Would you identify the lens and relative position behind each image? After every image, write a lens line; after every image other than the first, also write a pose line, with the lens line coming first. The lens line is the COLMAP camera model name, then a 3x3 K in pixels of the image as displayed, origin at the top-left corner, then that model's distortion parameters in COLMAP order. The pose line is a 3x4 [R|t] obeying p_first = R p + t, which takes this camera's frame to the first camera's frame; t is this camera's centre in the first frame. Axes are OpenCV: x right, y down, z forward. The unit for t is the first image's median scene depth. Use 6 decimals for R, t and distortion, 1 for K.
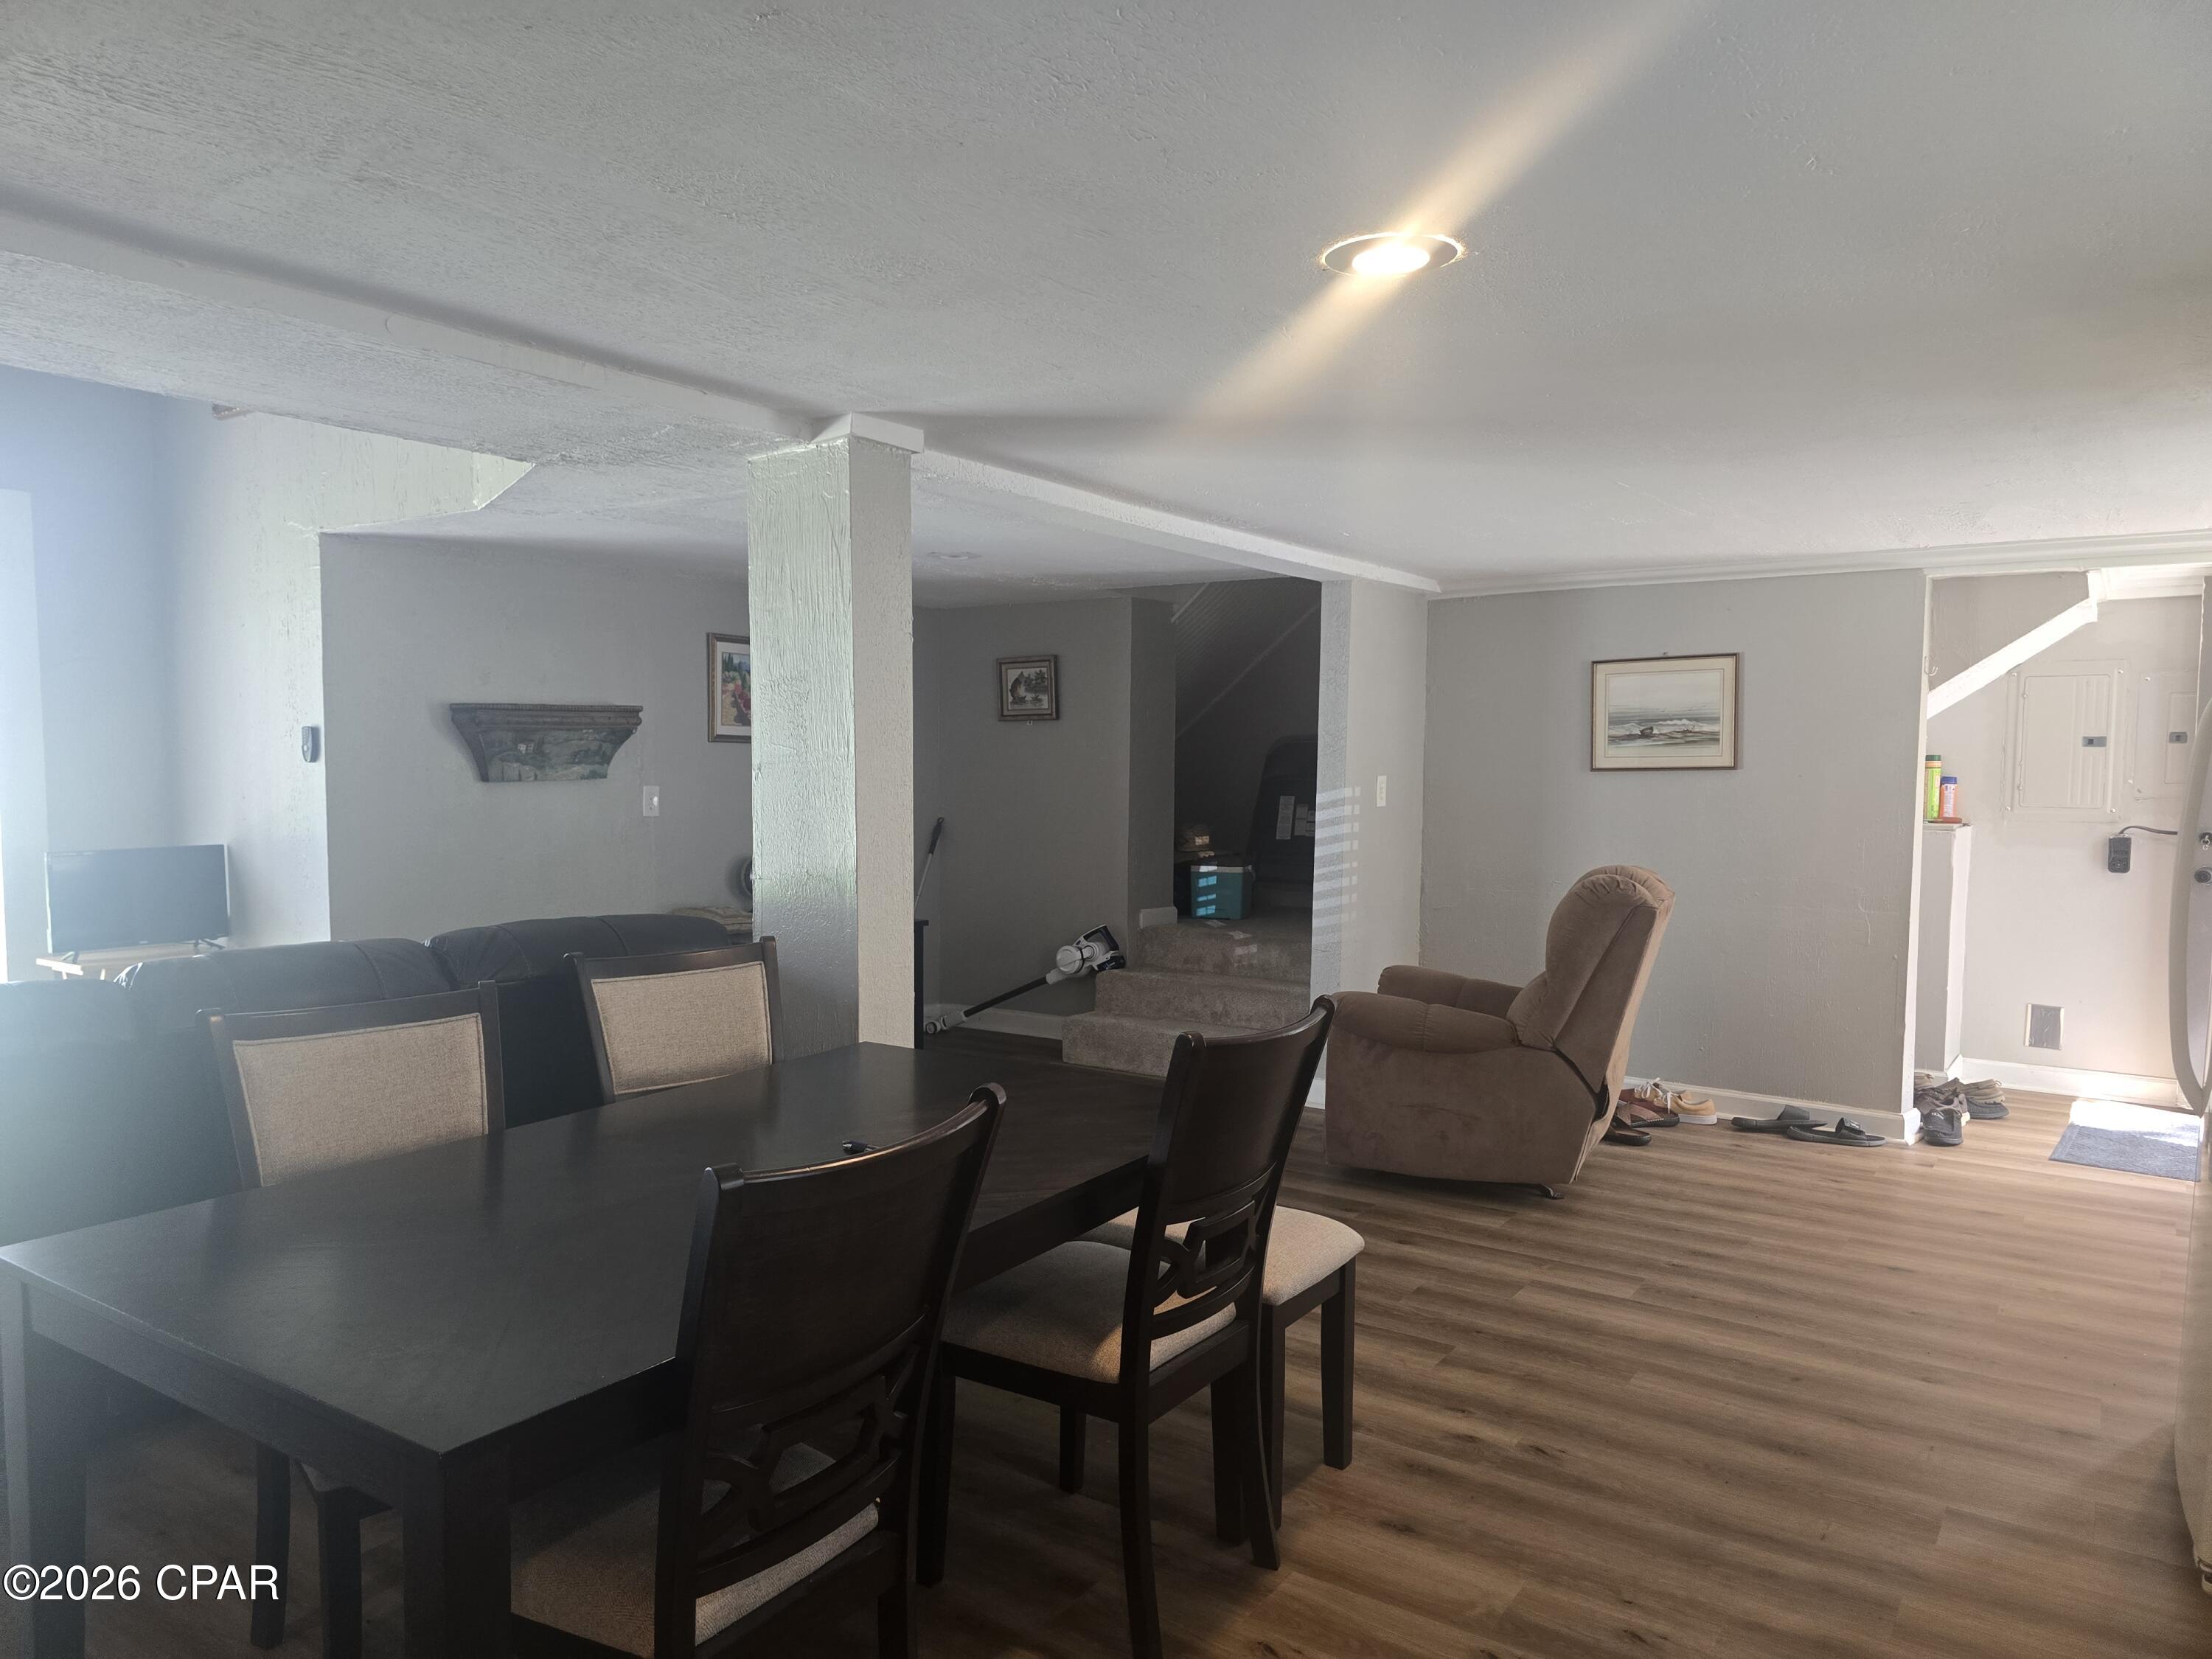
lens RADIAL K [[1466.4, 0, 1104.3], [0, 1466.4, 840.7], [0, 0, 1]] dist [0.082120, -0.075396]
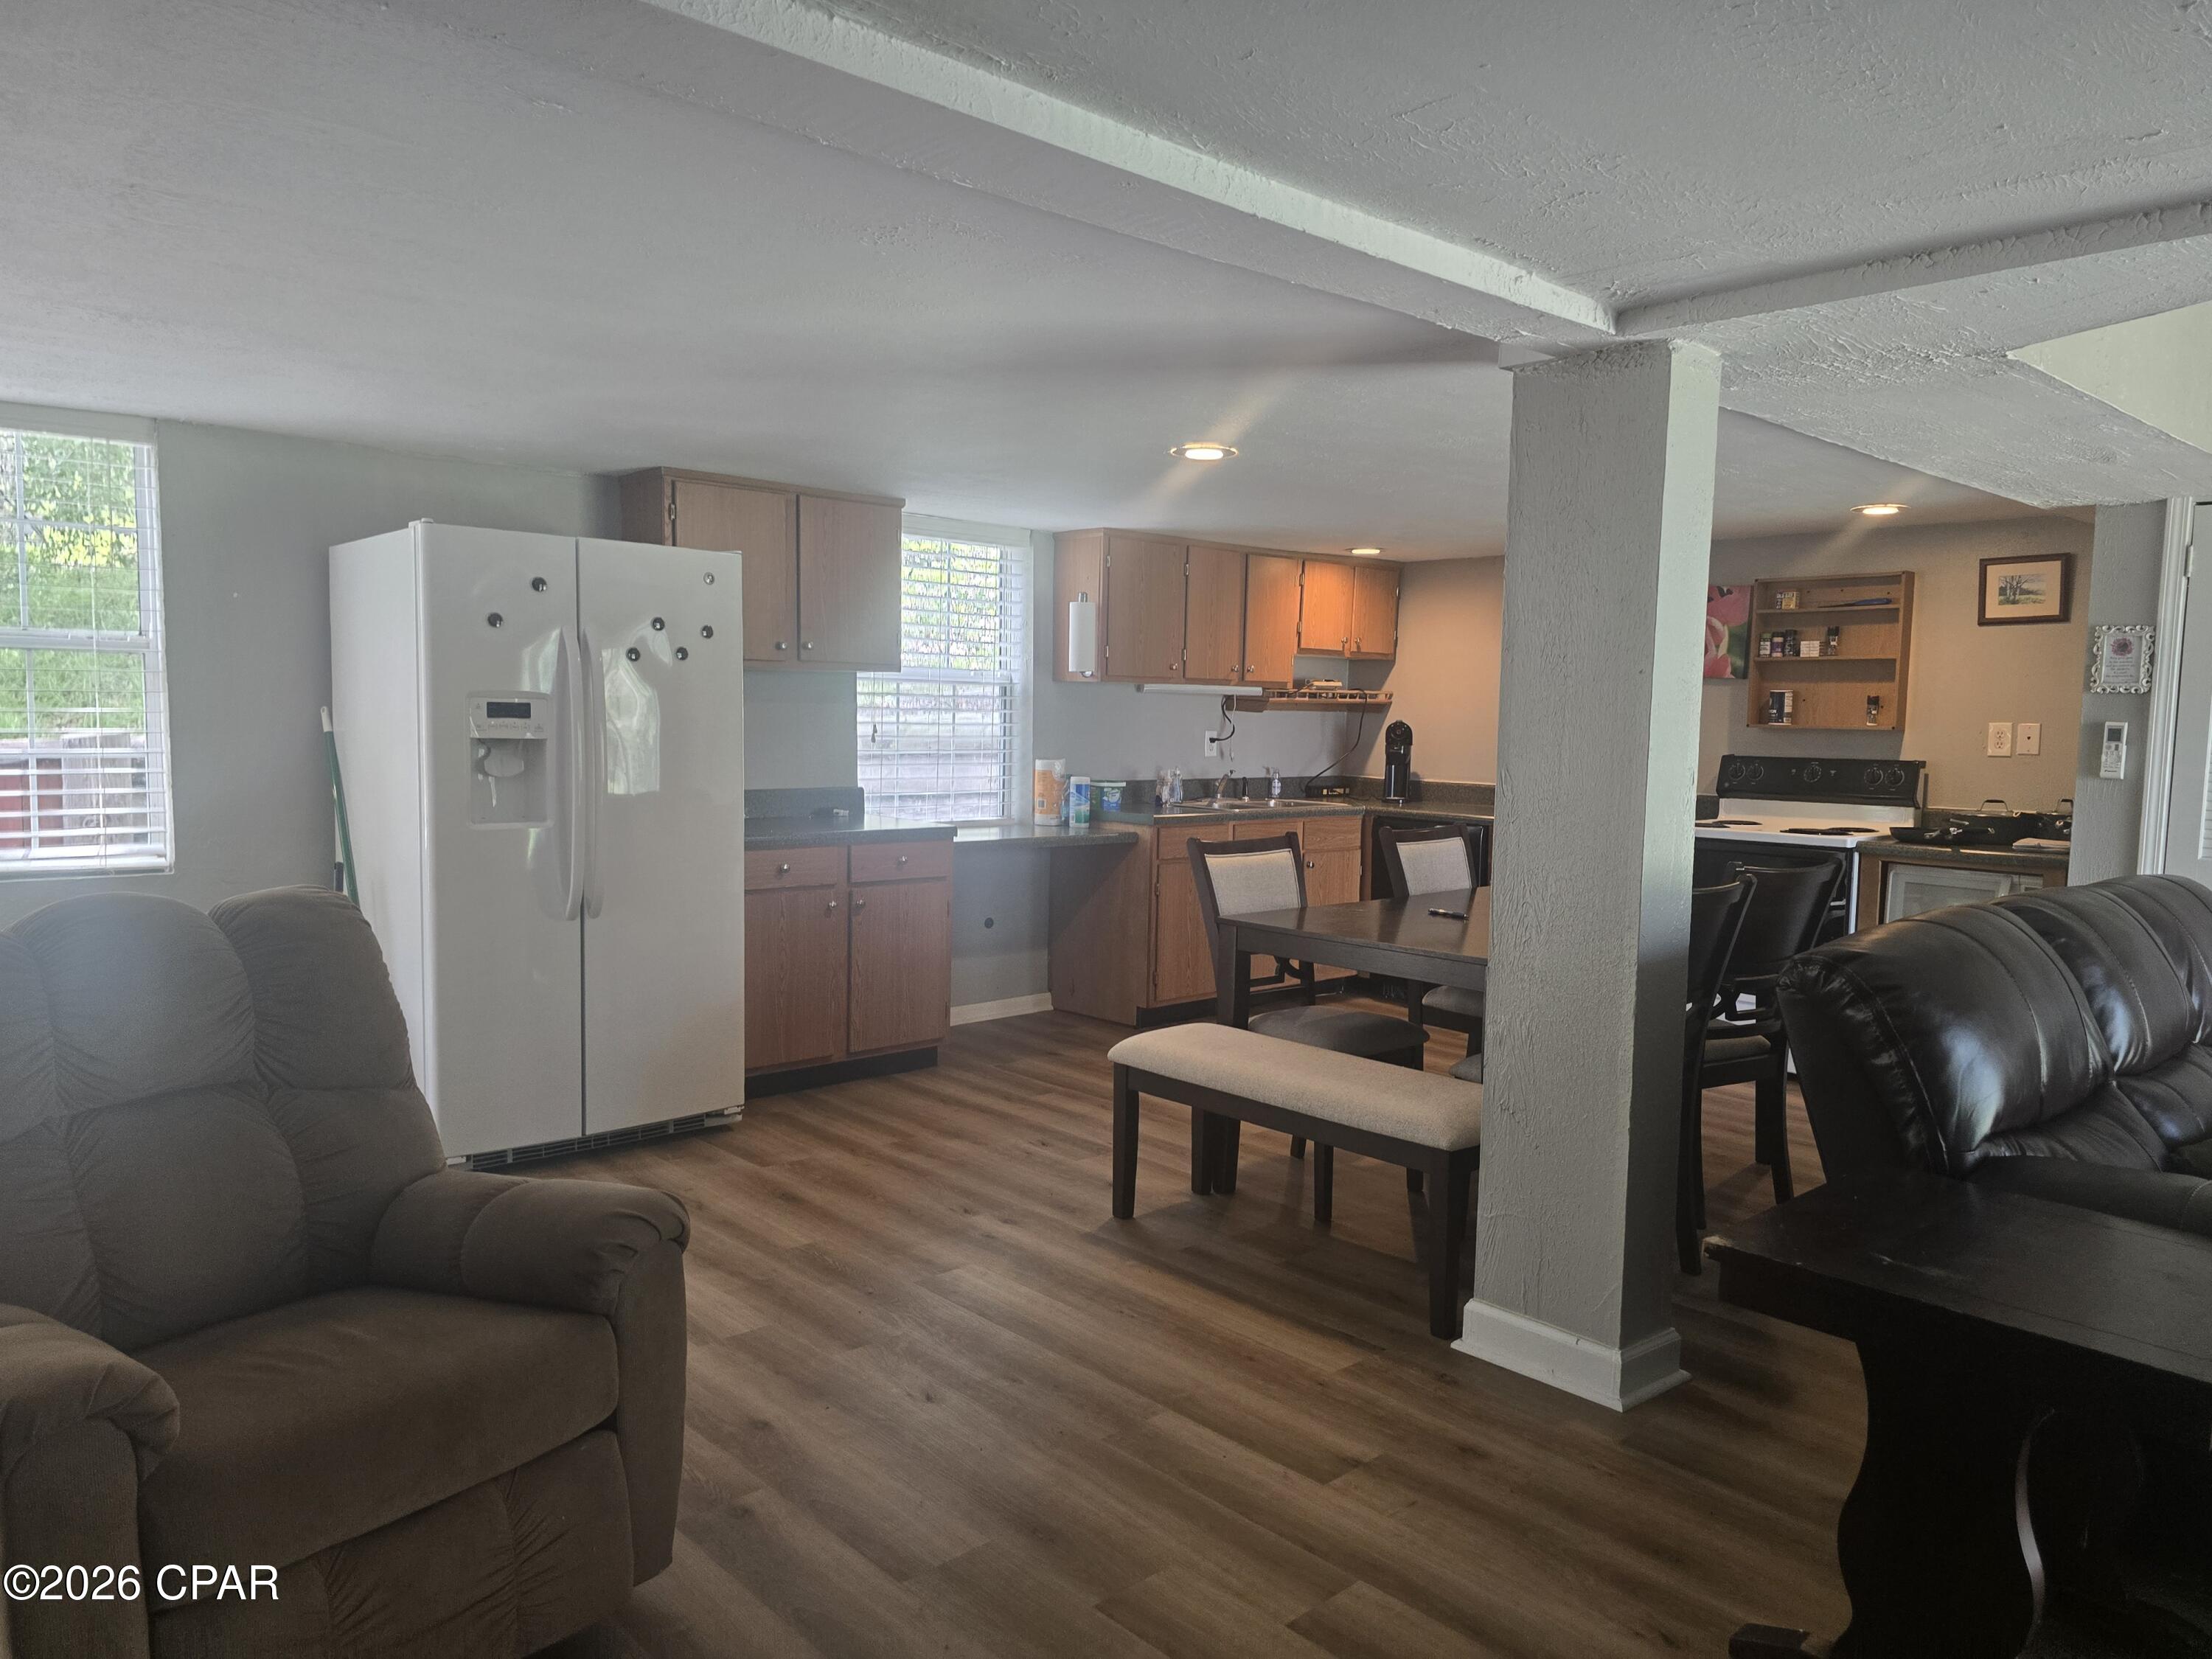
lens RADIAL K [[1466.4, 0, 1104.3], [0, 1466.4, 840.7], [0, 0, 1]] dist [0.082120, -0.075396]
pose [[-0.975195, -0.020777, 0.220370, -0.101935], [0.007051, 0.992164, 0.124743, -0.070302], [-0.221235, 0.123203, -0.967407, 2.219876]]
